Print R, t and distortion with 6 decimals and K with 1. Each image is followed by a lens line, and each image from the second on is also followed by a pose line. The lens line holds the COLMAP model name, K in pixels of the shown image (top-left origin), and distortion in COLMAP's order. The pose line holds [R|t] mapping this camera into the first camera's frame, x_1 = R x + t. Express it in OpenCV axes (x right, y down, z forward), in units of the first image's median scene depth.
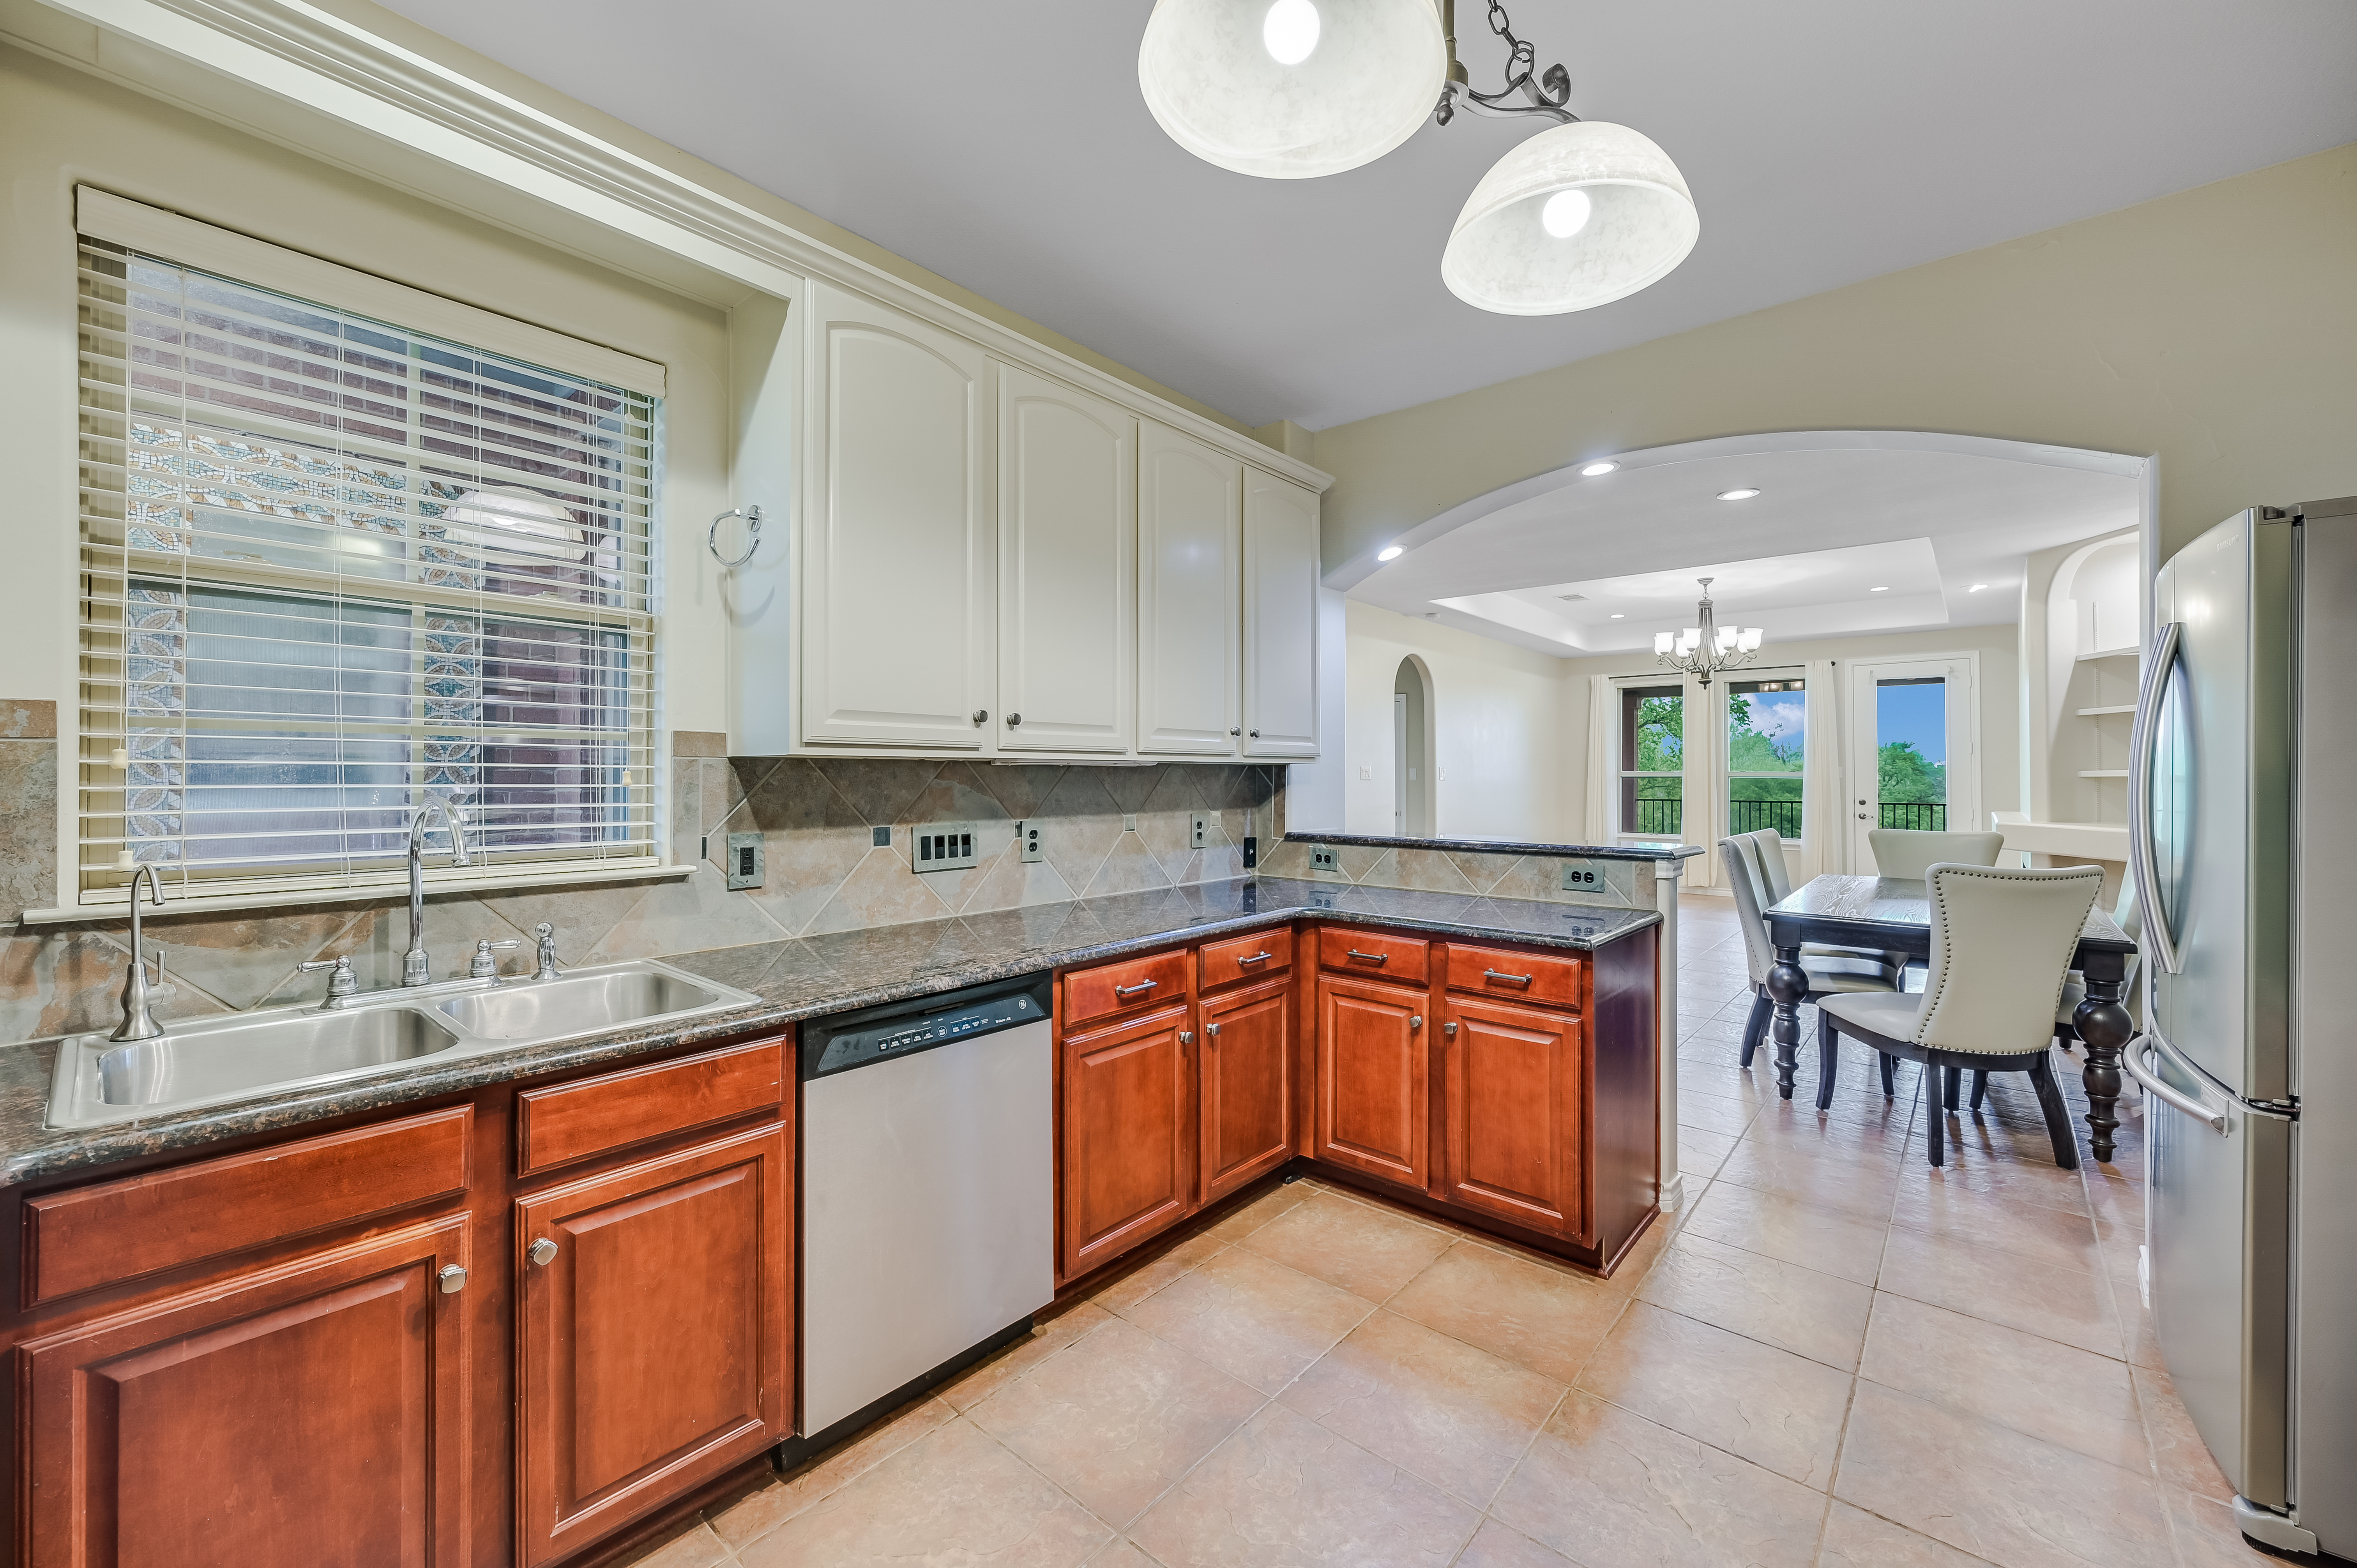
lens RADIAL K [[935.4, 0, 1178.5], [0, 935.4, 784.0], [0, 0, 1]] dist [-0.000838, 0.000106]
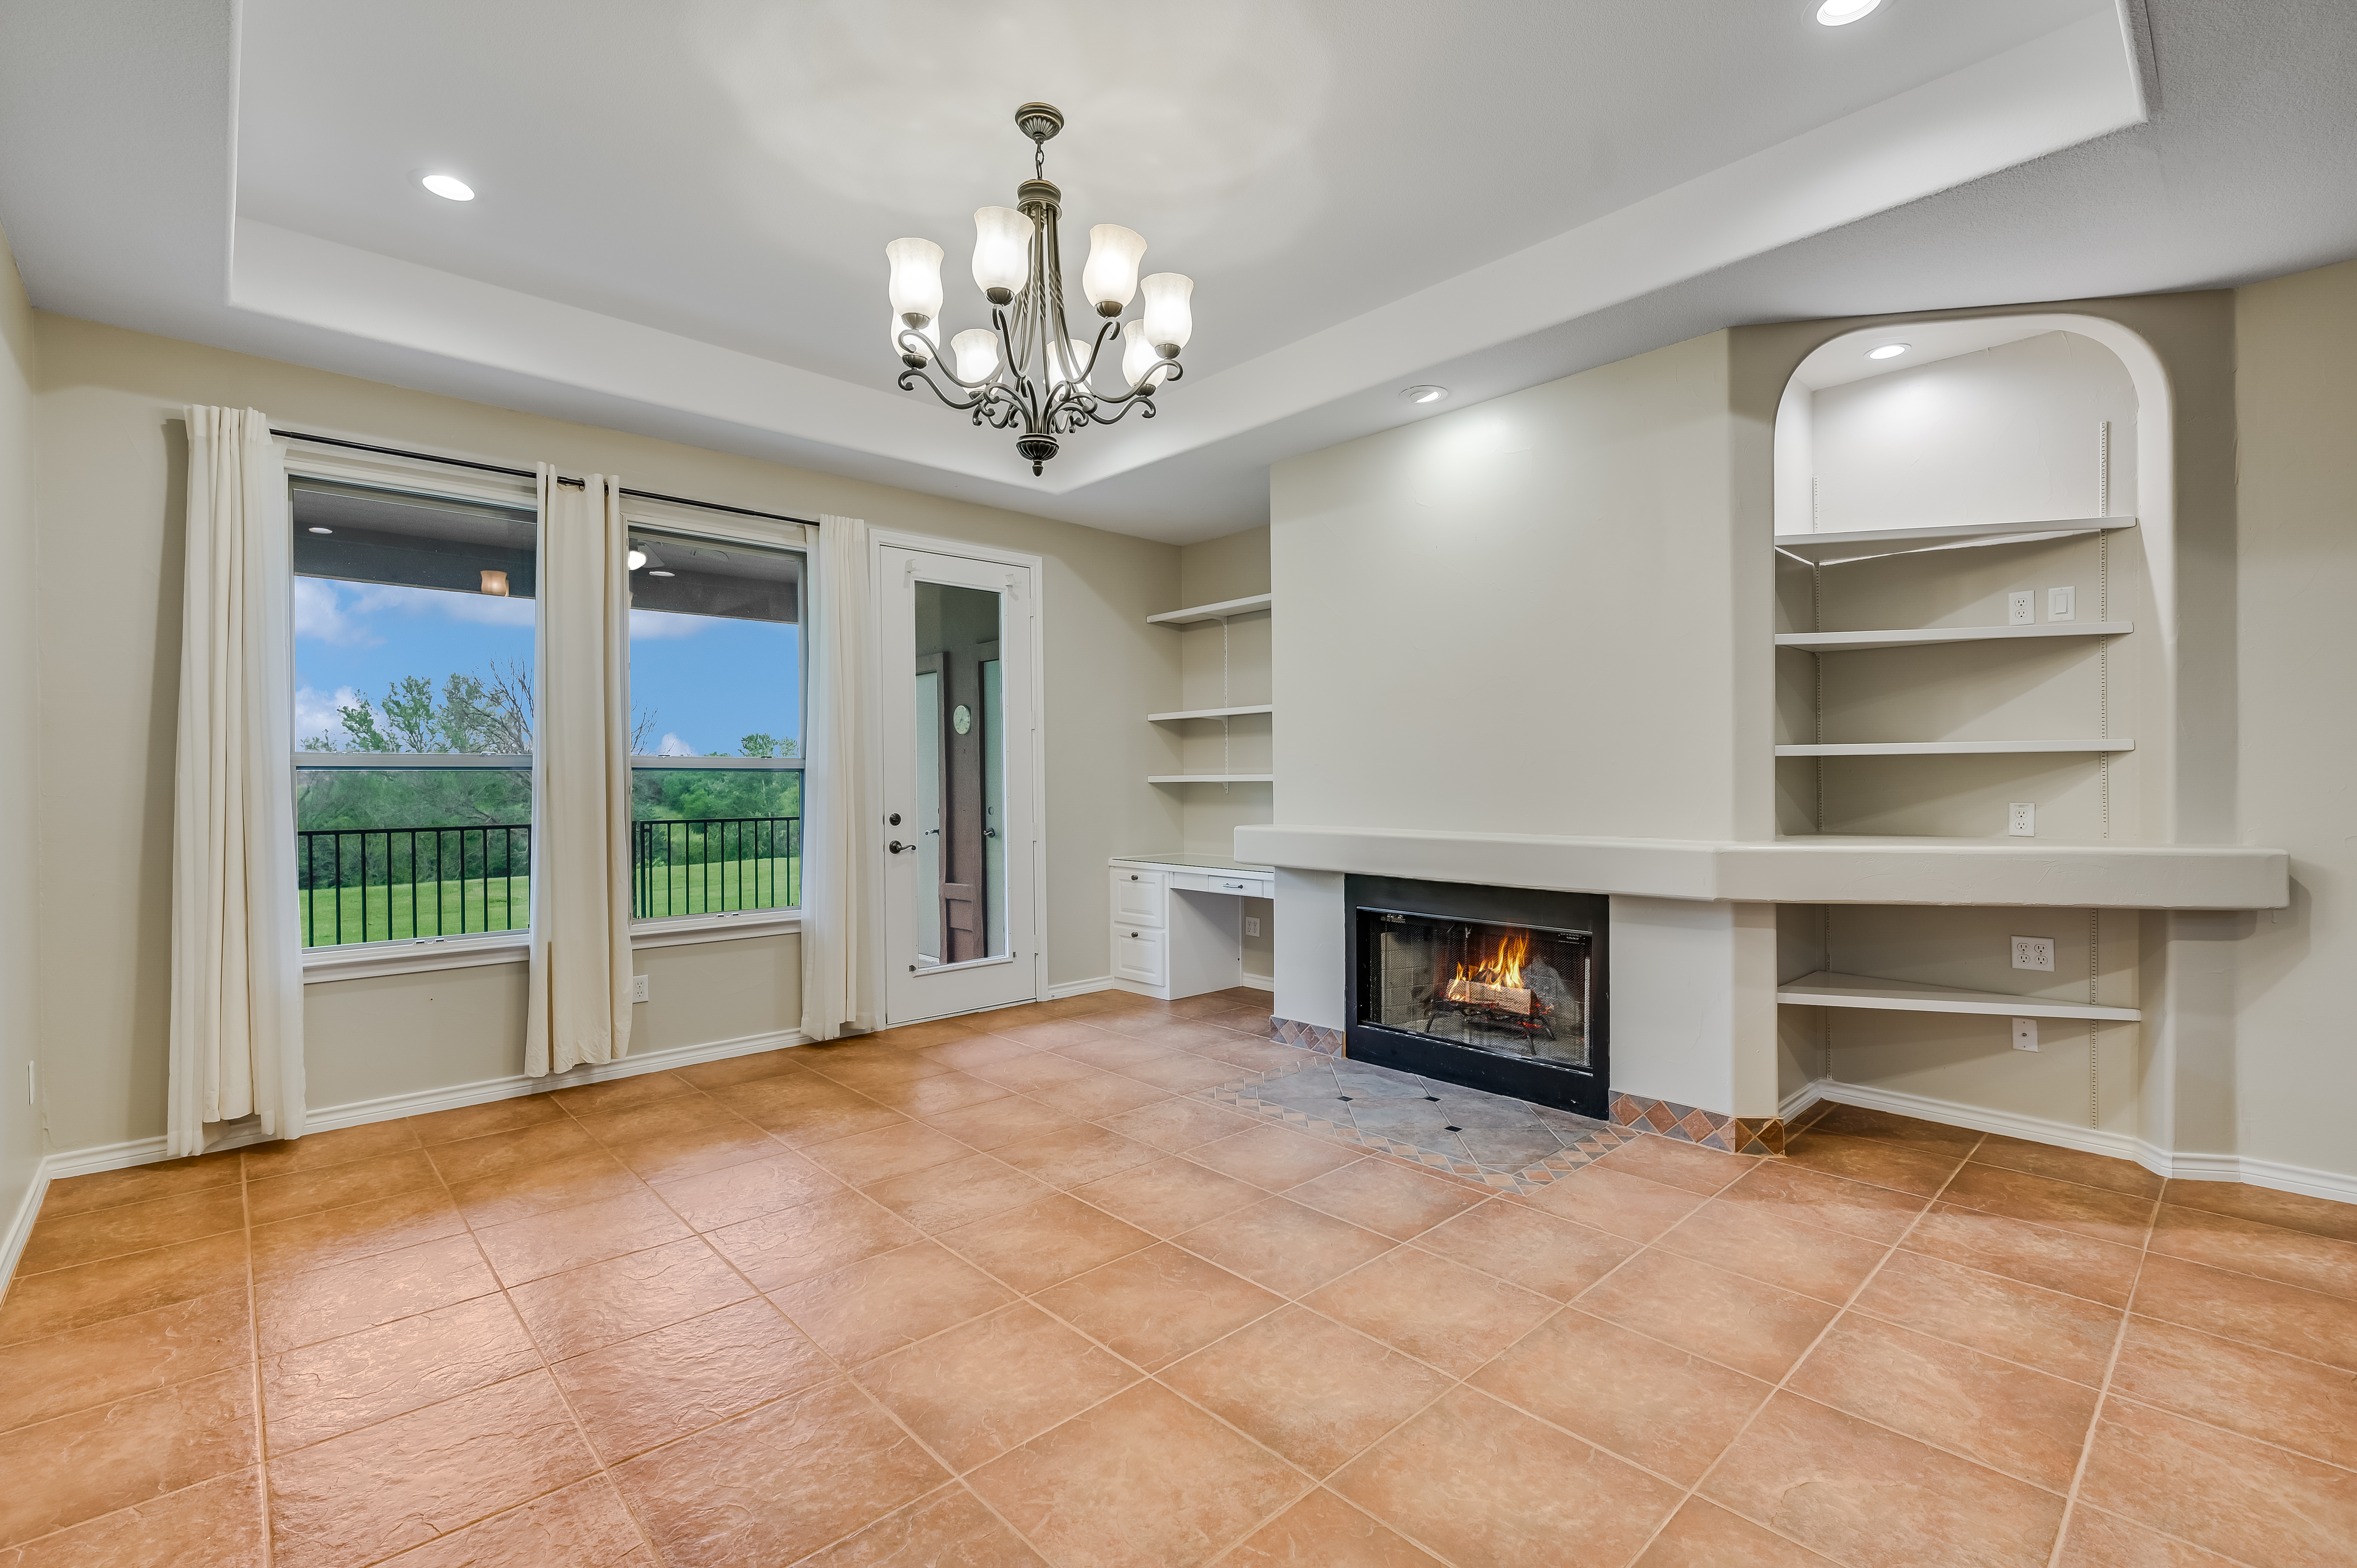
lens RADIAL K [[1037.0, 0, 1185.3], [0, 1037.0, 778.4], [0, 0, 1]] dist [-0.001597, 0.000358]
pose [[0.109104, -0.000260, 0.994030, 0.802349], [0.016378, 0.999865, -0.001536, 0.004144], [-0.993895, 0.016448, 0.109093, 3.223493]]
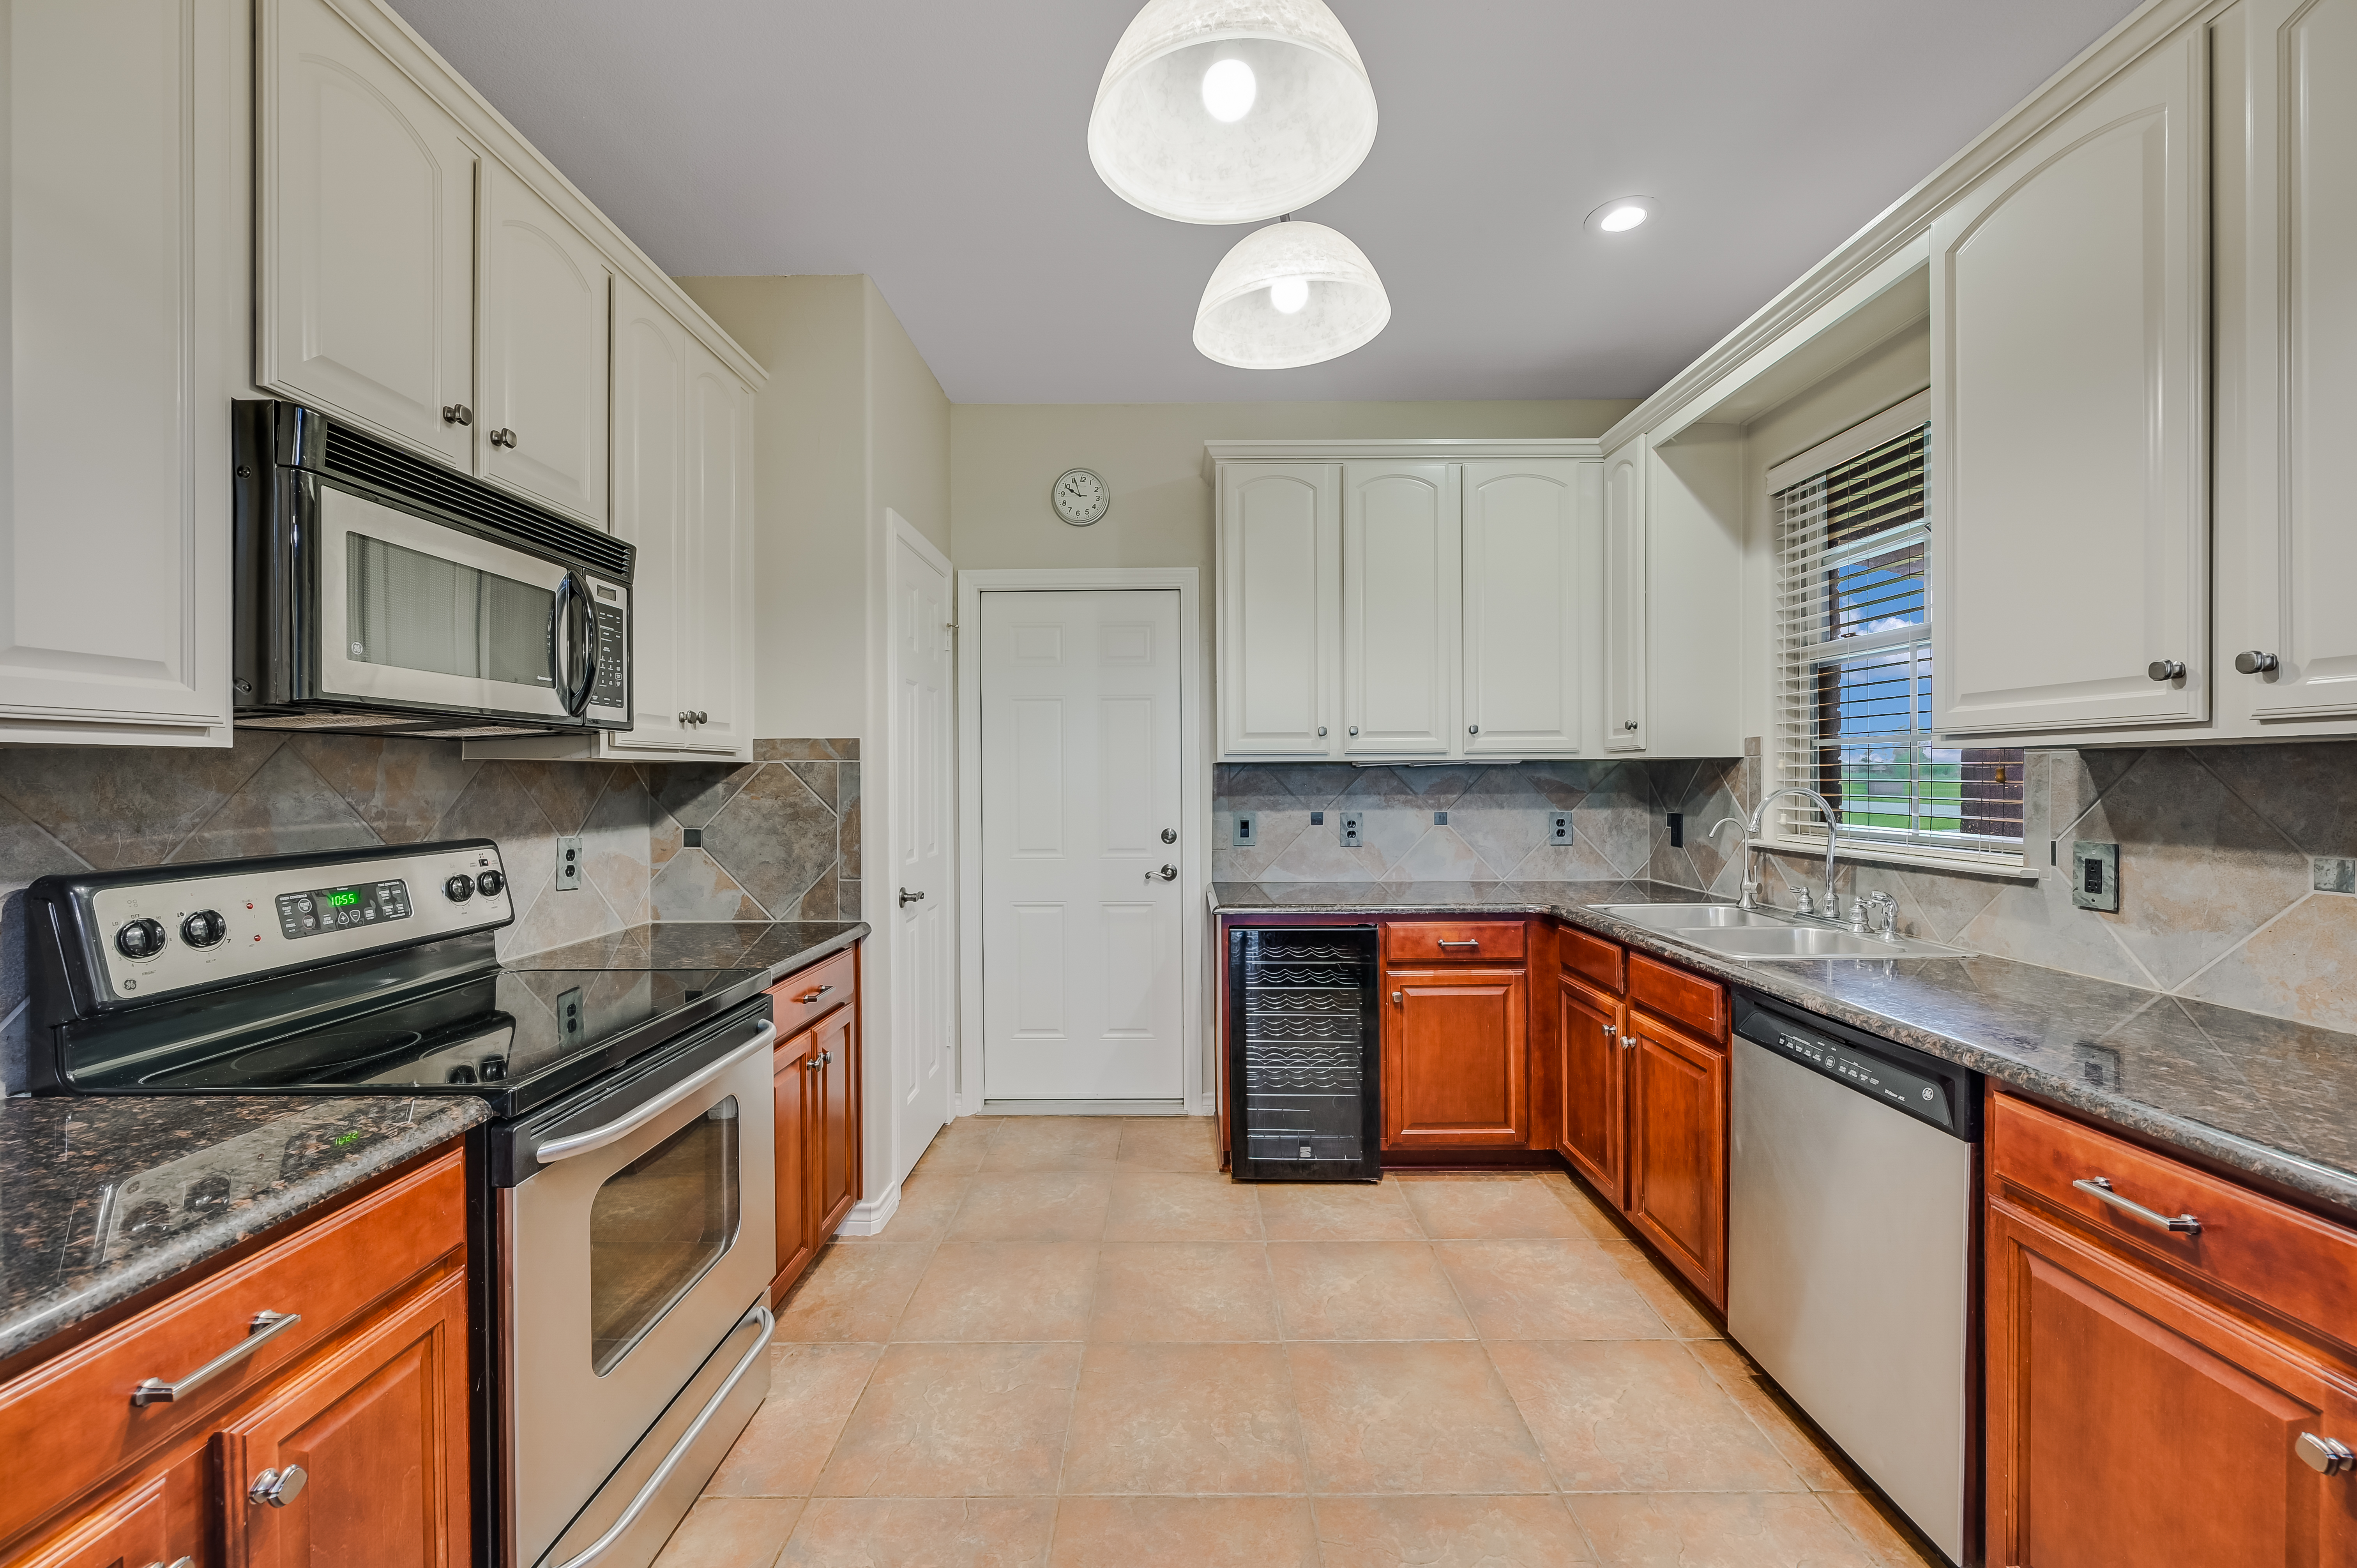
lens RADIAL K [[935.4, 0, 1178.5], [0, 935.4, 784.0], [0, 0, 1]] dist [-0.000838, 0.000106]
pose [[-0.760585, 0.005546, -0.649215, 0.676306], [-0.004458, 0.999895, 0.013764, -0.005921], [0.649223, 0.013363, -0.760481, 1.091184]]
